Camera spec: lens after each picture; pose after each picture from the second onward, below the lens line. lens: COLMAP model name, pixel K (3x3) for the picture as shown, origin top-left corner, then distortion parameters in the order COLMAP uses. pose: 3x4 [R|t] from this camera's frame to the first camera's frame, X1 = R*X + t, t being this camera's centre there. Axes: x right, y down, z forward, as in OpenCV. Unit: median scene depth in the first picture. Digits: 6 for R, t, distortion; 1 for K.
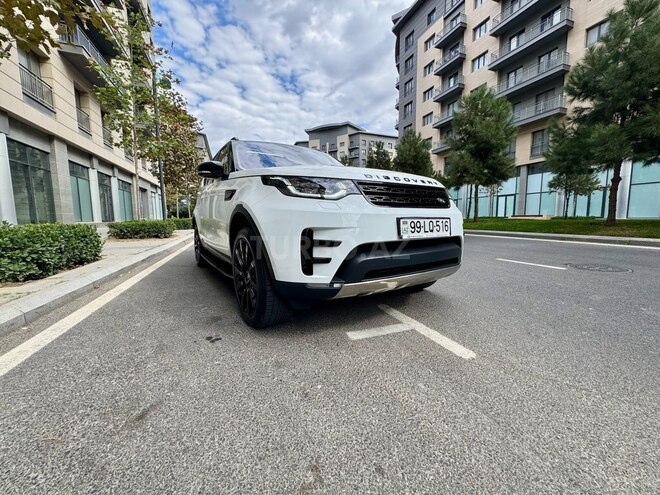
lens RADIAL K [[263.4, 0, 330.0], [0, 263.4, 247.5], [0, 0, 1]] dist [-0.000620, -0.000144]
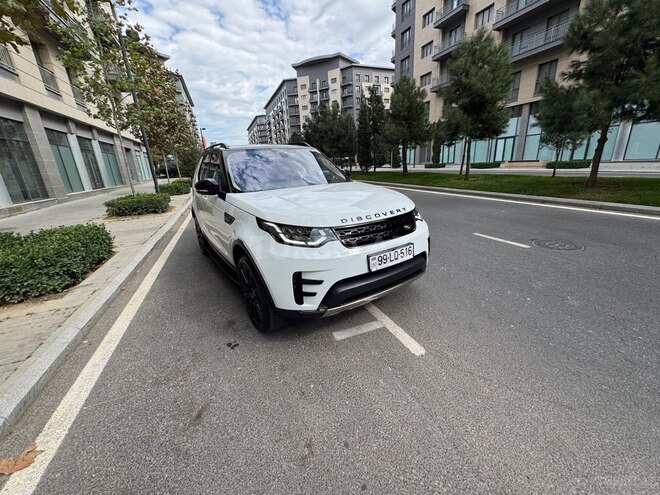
lens RADIAL K [[263.4, 0, 330.0], [0, 263.4, 247.5], [0, 0, 1]] dist [-0.000620, -0.000144]
pose [[0.998845, -0.047824, 0.004737, 0.056403], [0.045962, 0.979423, 0.196514, -0.322272], [-0.014038, -0.196069, 0.980490, -0.184545]]
